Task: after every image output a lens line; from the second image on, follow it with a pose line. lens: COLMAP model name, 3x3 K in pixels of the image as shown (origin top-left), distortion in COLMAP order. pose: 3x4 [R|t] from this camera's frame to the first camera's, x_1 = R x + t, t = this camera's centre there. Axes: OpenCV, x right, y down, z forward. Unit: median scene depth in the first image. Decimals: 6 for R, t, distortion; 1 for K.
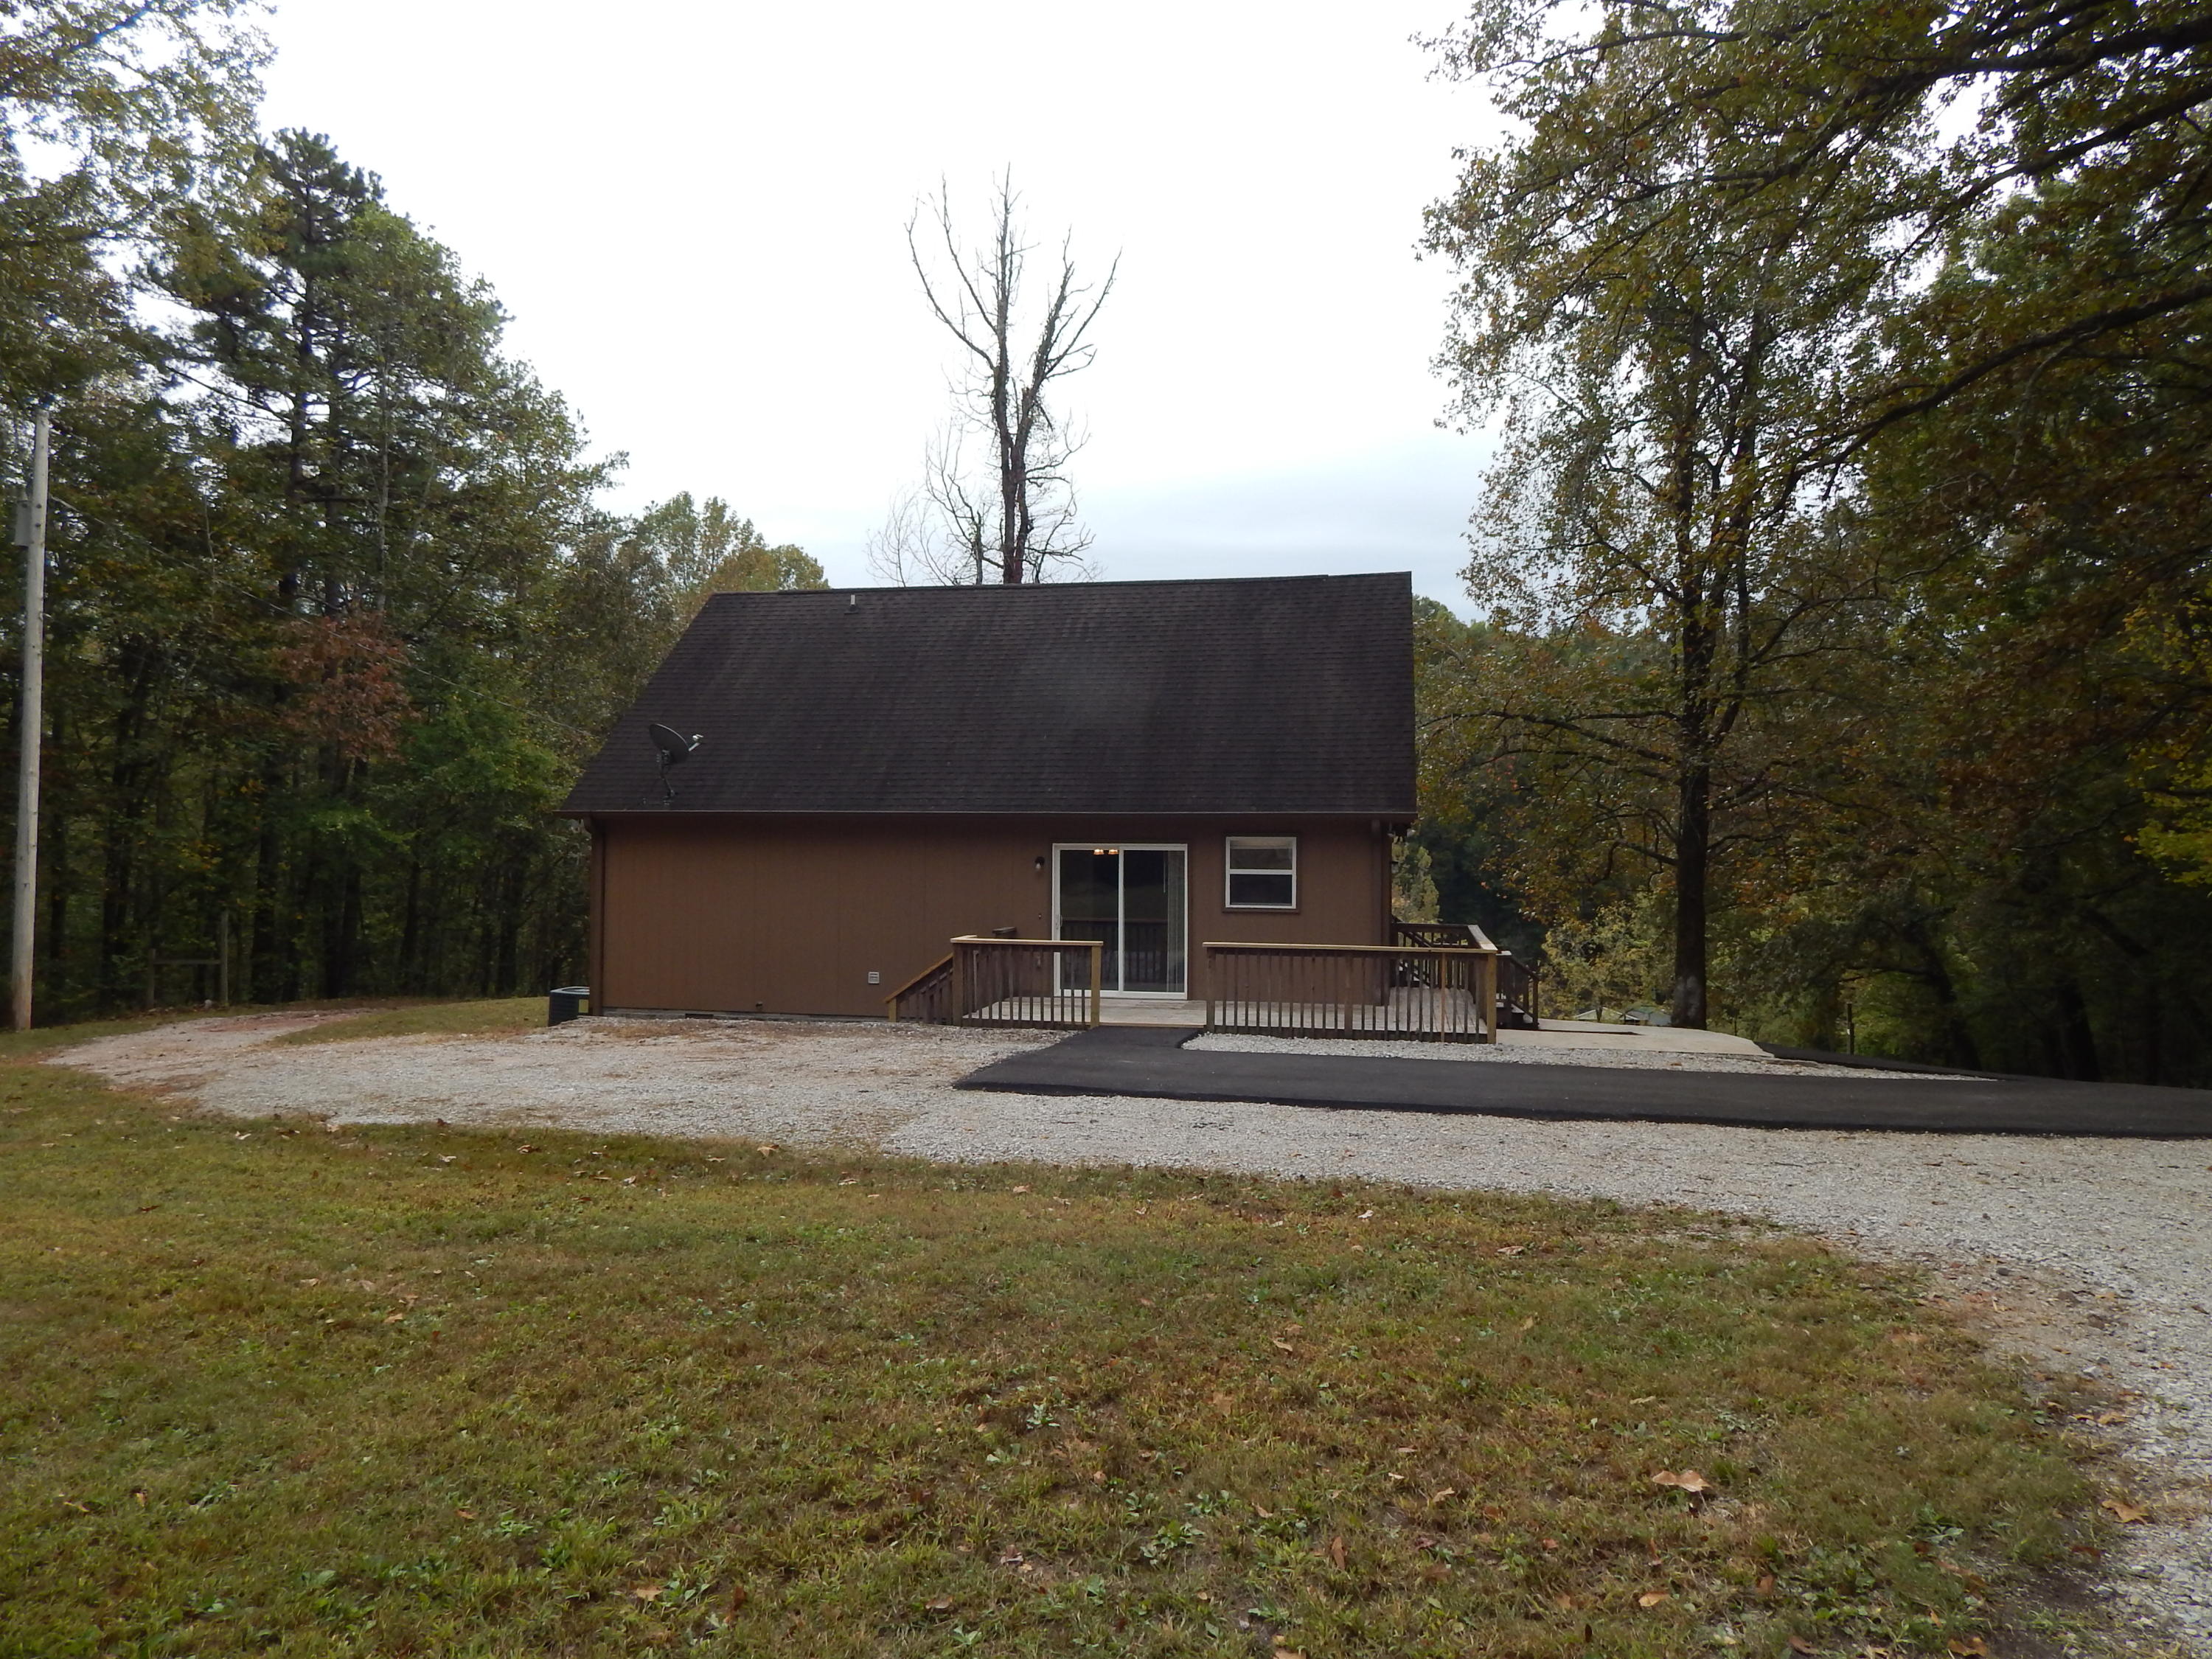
lens RADIAL K [[1457.5, 0, 1111.2], [0, 1457.5, 821.1], [0, 0, 1]] dist [0.007715, -0.020117]
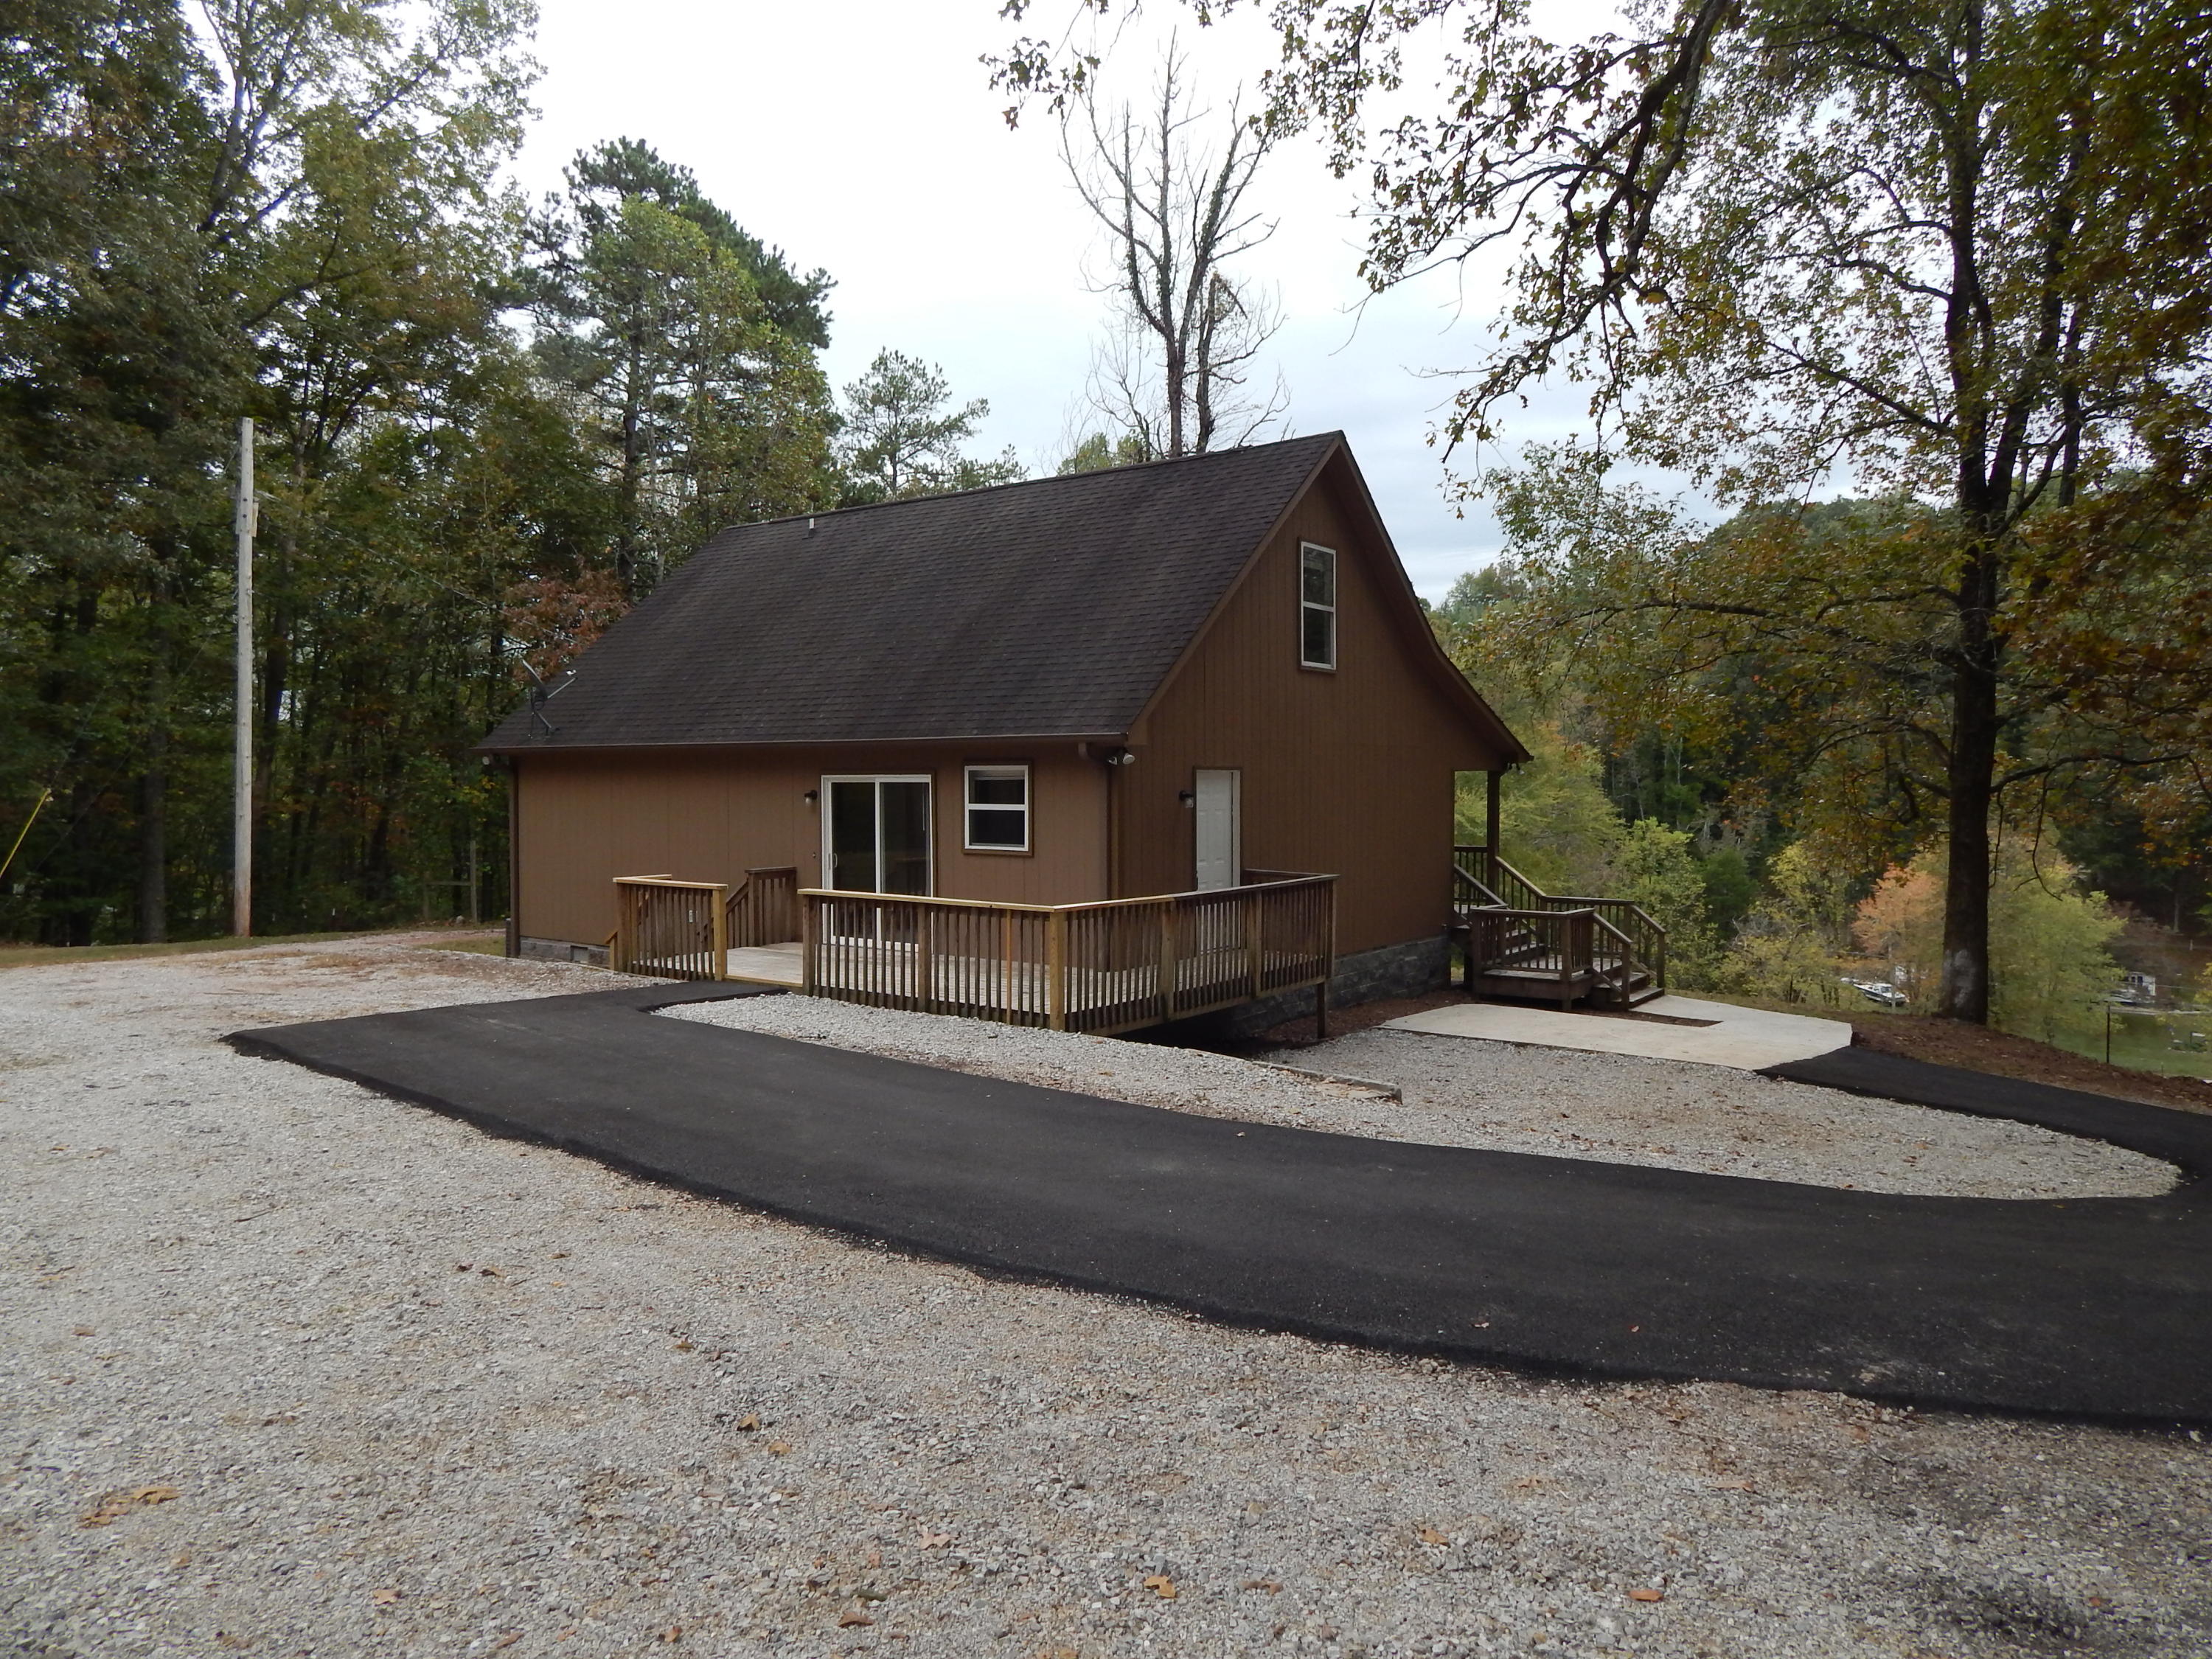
lens RADIAL K [[1457.5, 0, 1111.2], [0, 1457.5, 821.1], [0, 0, 1]] dist [0.007715, -0.020117]
pose [[0.910263, 0.003937, -0.414012, 0.491570], [0.014070, 0.999083, 0.040437, 0.009625], [0.413792, -0.042634, 0.909373, 0.252351]]
